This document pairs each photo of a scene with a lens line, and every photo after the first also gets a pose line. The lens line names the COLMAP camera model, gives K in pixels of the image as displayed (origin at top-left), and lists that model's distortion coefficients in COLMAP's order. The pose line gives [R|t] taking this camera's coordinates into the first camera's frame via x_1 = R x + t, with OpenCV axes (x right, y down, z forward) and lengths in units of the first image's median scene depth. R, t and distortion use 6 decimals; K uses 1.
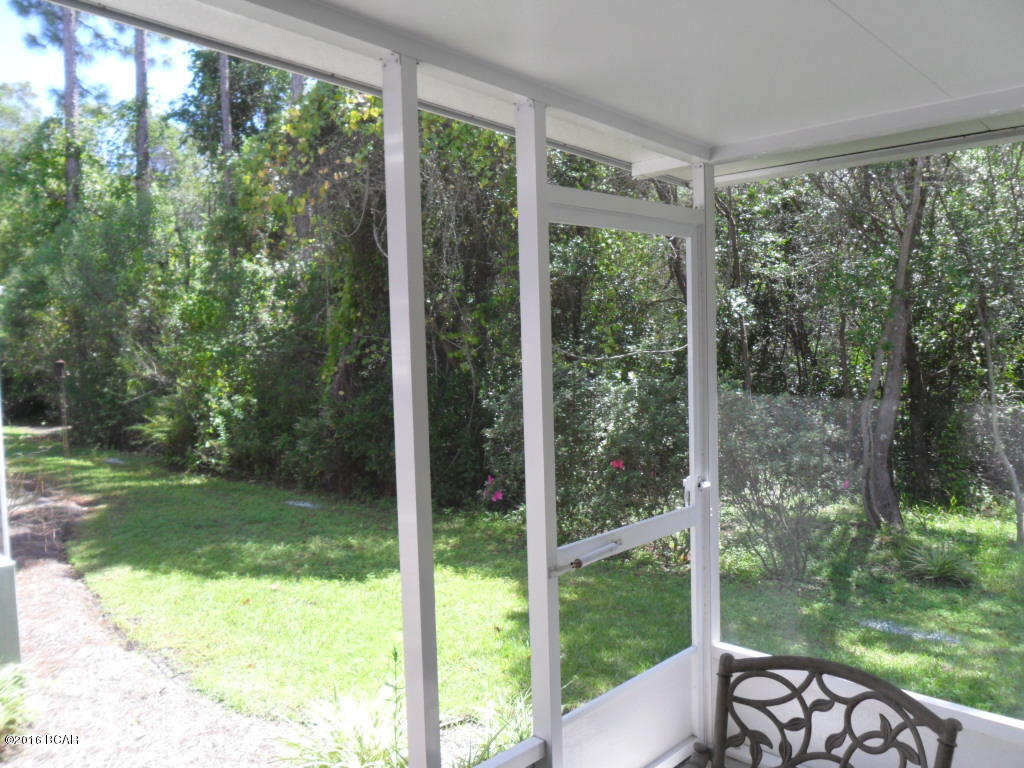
lens RADIAL K [[830.9, 0, 514.9], [0, 830.9, 382.9], [0, 0, 1]] dist [-0.039688, 0.032921]
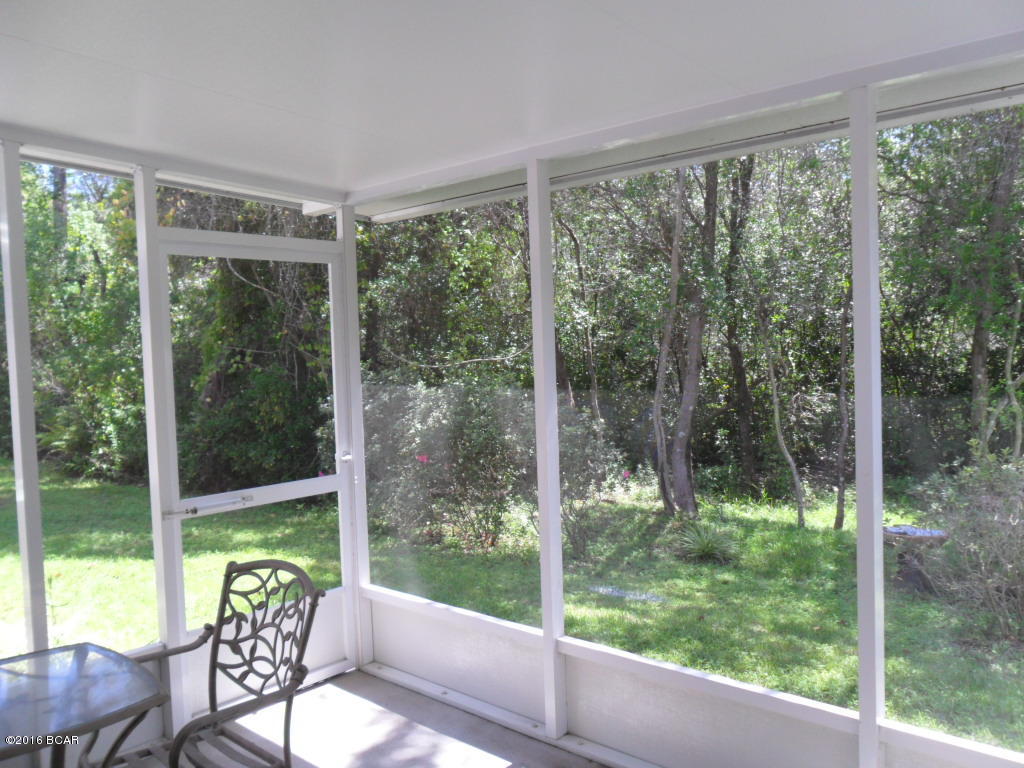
lens RADIAL K [[830.9, 0, 514.9], [0, 830.9, 382.9], [0, 0, 1]] dist [-0.039688, 0.032921]
pose [[0.999360, -0.007238, 0.035036, 0.216206], [0.007840, 0.999824, -0.017073, 0.015838], [-0.034906, 0.017336, 0.999240, -0.136029]]
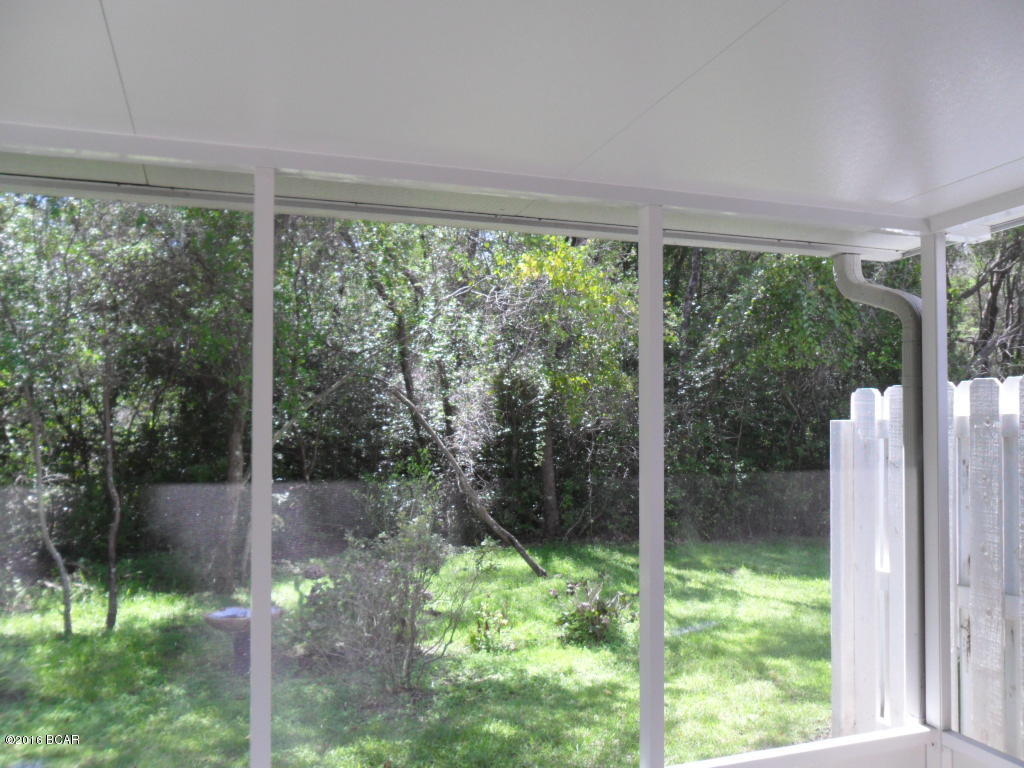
lens RADIAL K [[830.9, 0, 514.9], [0, 830.9, 382.9], [0, 0, 1]] dist [-0.039688, 0.032921]
pose [[0.449562, 0.053493, 0.891646, -0.020179], [0.038601, 0.996109, -0.079222, 0.000165], [-0.892414, 0.070034, 0.445748, 0.107408]]
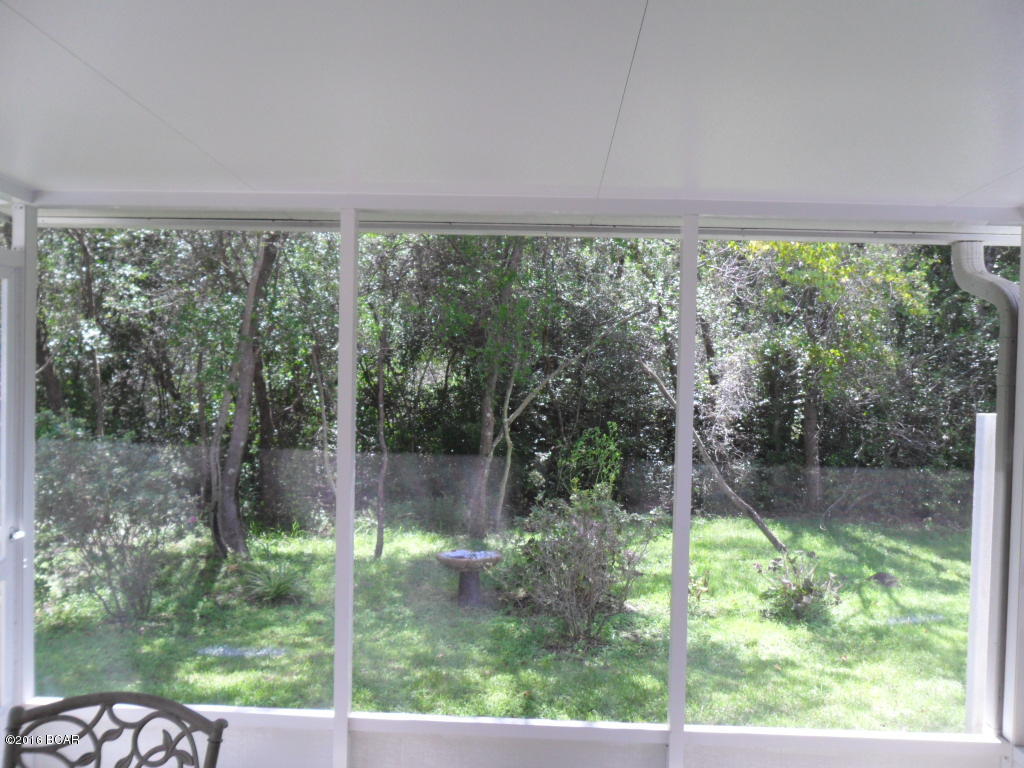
lens RADIAL K [[830.9, 0, 514.9], [0, 830.9, 382.9], [0, 0, 1]] dist [-0.039688, 0.032921]
pose [[0.748100, 0.028983, 0.662953, 0.011097], [-0.003935, 0.999222, -0.039244, -0.009278], [-0.663575, 0.026750, 0.747632, -0.050899]]
